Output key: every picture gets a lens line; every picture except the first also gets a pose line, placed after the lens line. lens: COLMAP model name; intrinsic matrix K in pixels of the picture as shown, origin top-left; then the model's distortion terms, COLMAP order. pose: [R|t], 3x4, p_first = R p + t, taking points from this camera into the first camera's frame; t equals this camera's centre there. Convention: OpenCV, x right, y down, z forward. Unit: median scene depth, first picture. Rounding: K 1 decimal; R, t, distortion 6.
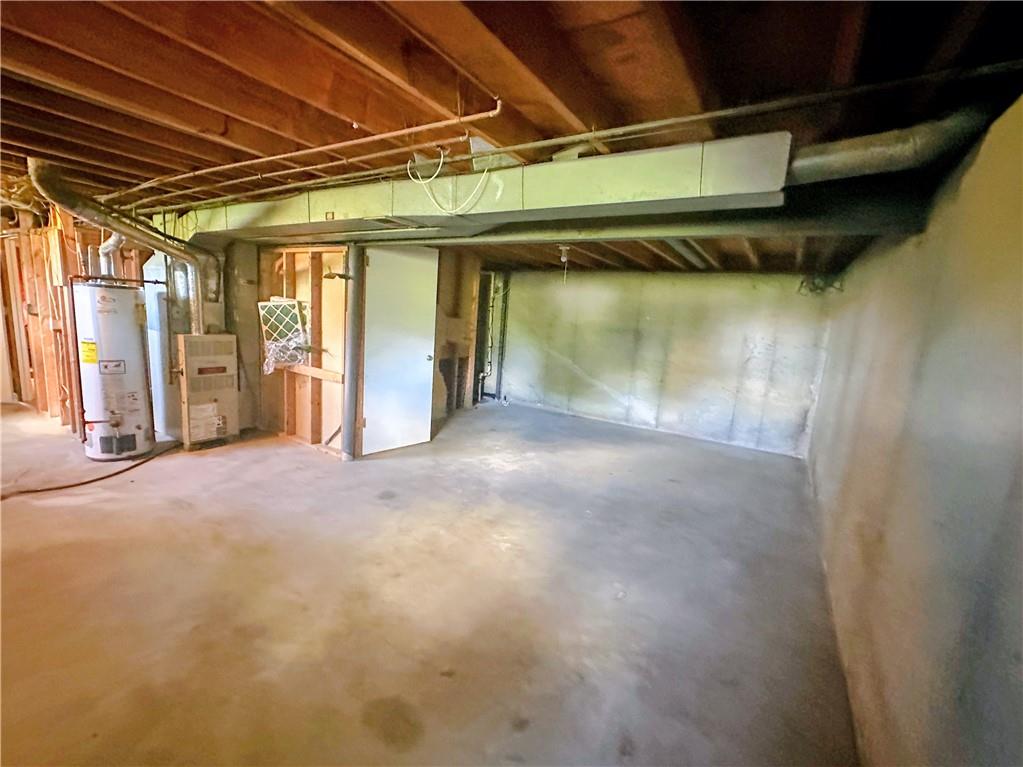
lens RADIAL K [[435.9, 0, 511.5], [0, 435.9, 383.5], [0, 0, 1]] dist [-0.001053, -0.000946]
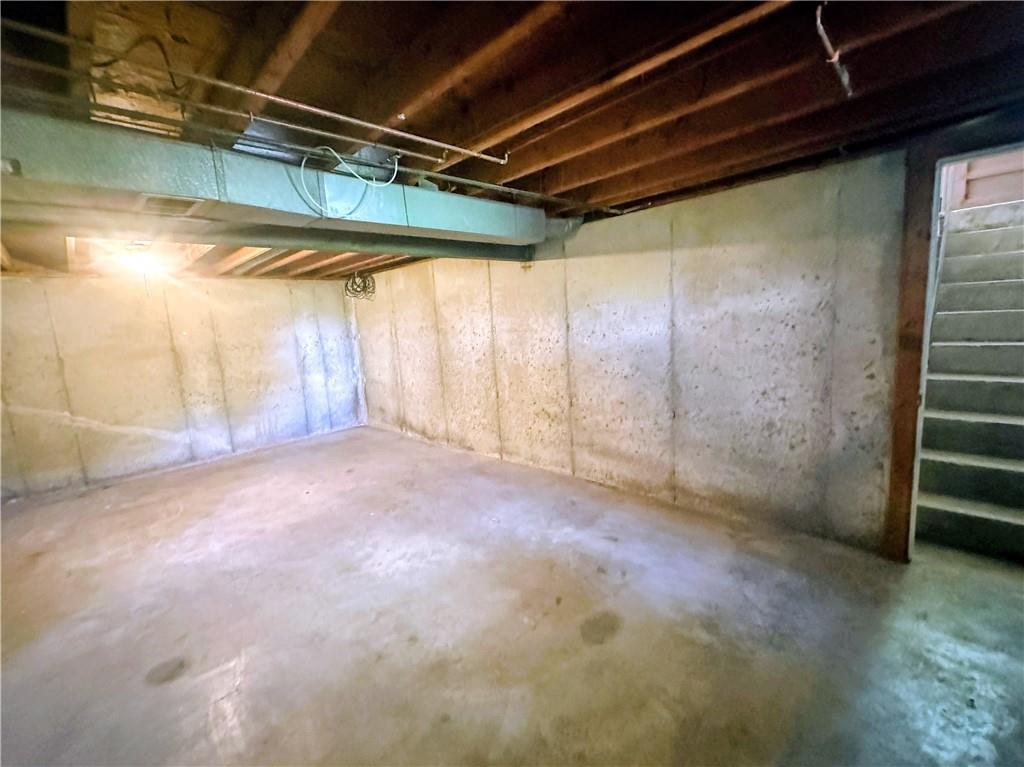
lens RADIAL K [[436.3, 0, 512.0], [0, 436.3, 383.5], [0, 0, 1]] dist [-0.001053, -0.000946]
pose [[0.228767, -0.232152, 0.945395, -0.722104], [0.237356, 0.955141, 0.177109, -0.115369], [-0.944102, 0.183878, 0.273608, 0.388167]]
